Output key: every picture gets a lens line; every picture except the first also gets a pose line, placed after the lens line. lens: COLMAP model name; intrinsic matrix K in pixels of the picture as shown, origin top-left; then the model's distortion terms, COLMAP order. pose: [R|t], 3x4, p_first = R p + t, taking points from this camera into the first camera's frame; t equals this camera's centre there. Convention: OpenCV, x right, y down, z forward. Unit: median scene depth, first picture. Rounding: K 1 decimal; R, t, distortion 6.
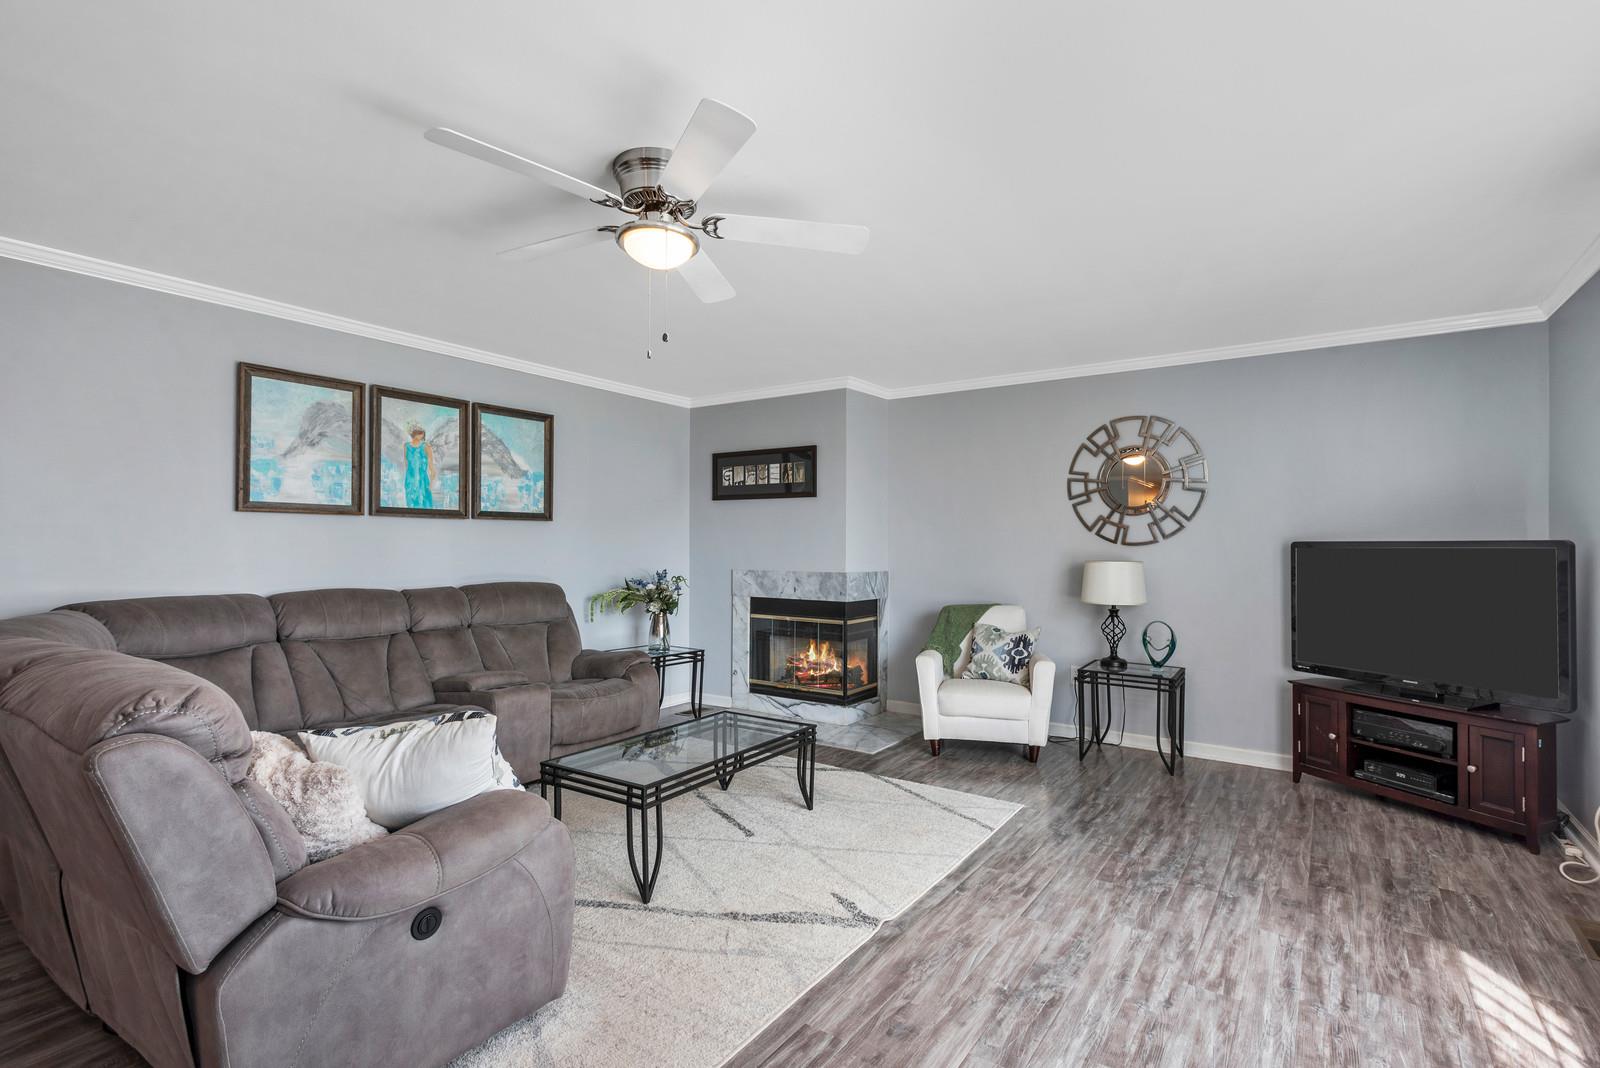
lens RADIAL K [[749.9, 0, 814.5], [0, 749.9, 541.4], [0, 0, 1]] dist [0.010903, -0.000027]
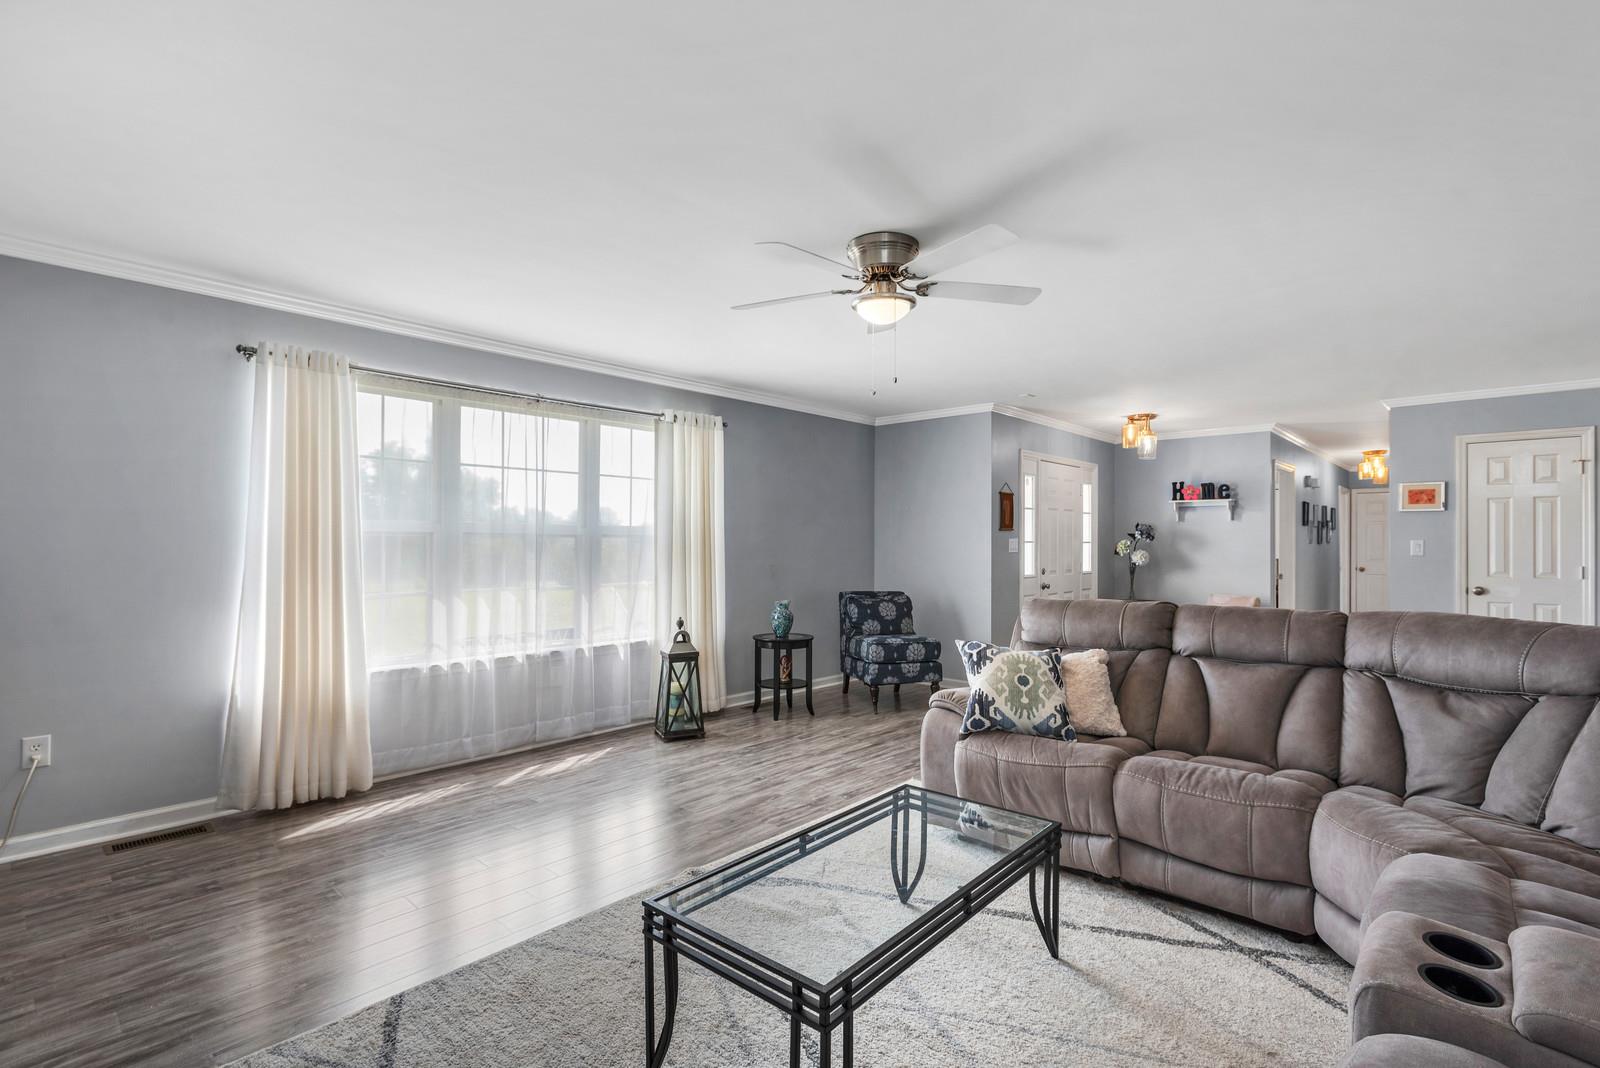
lens RADIAL K [[755.3, 0, 825.8], [0, 755.3, 529.7], [0, 0, 1]] dist [0.015069, 0.000037]
pose [[-0.993523, -0.007960, 0.113355, -0.150355], [-0.010498, 0.999707, -0.021806, 0.004739], [-0.113148, -0.022855, -0.993315, 1.309317]]
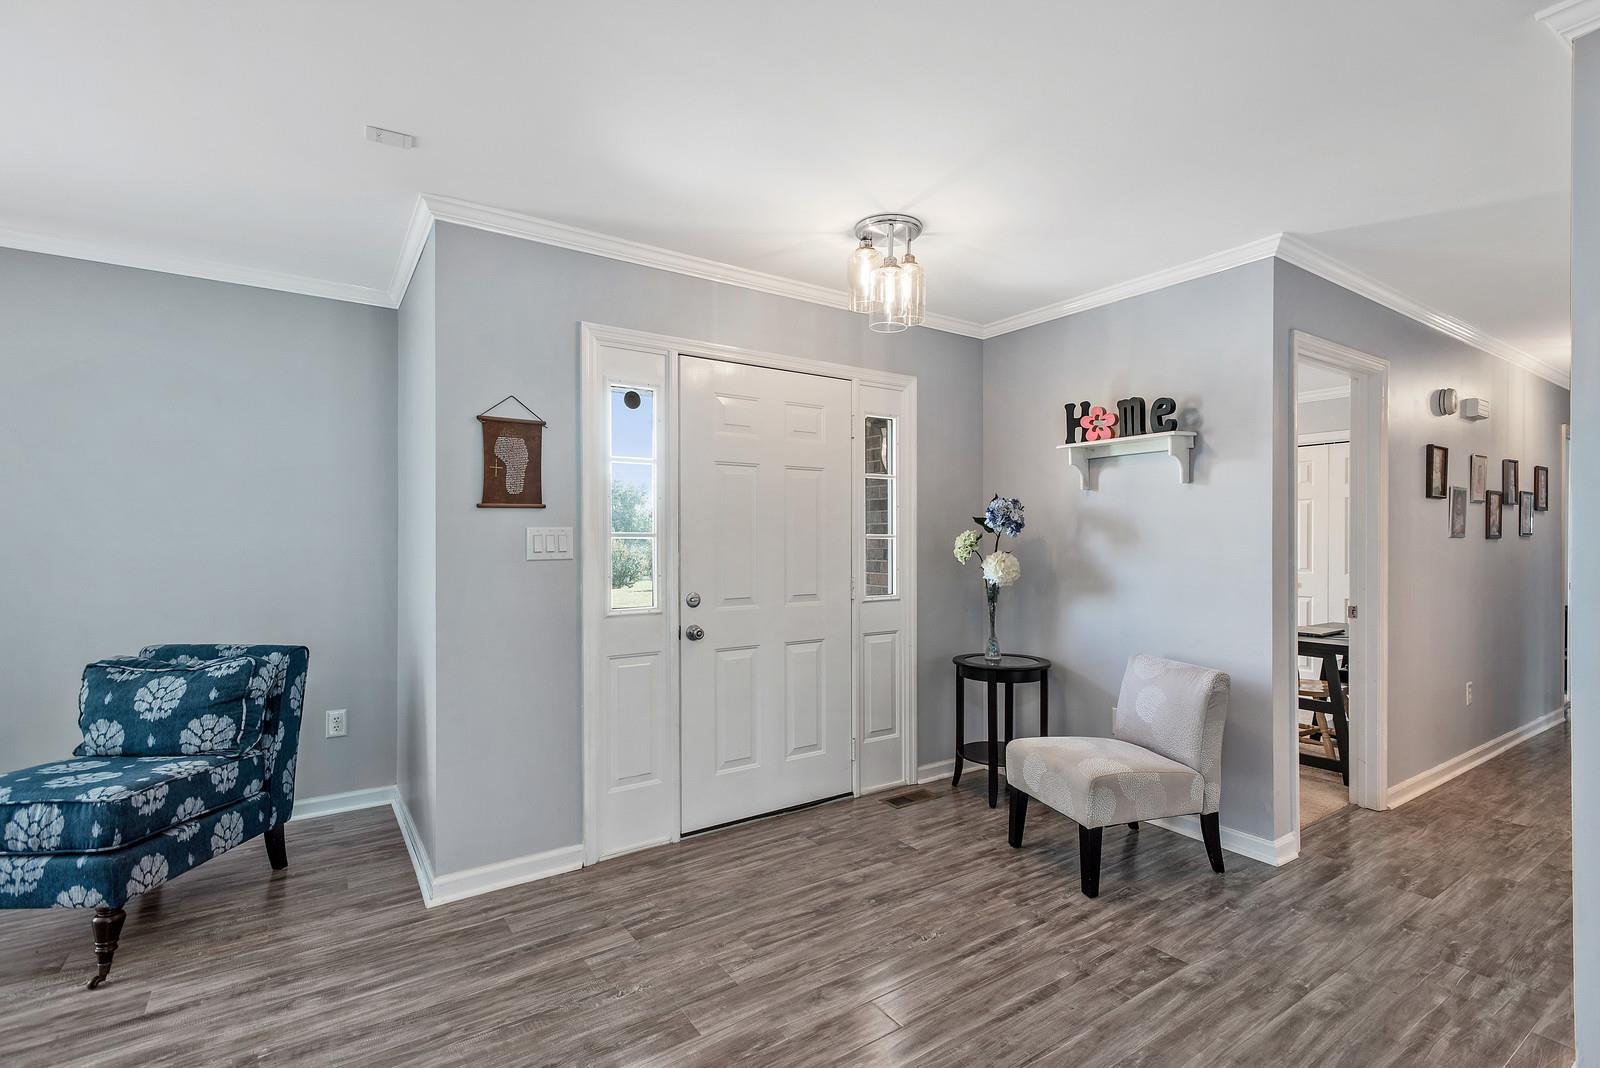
lens RADIAL K [[730.3, 0, 830.4], [0, 730.3, 533.8], [0, 0, 1]] dist [-0.001694, 0.000086]
pose [[-0.930420, -0.009071, 0.366382, -0.881374], [-0.012935, 0.999884, -0.008092, -0.006461], [-0.366266, -0.012268, -0.930429, 0.157096]]
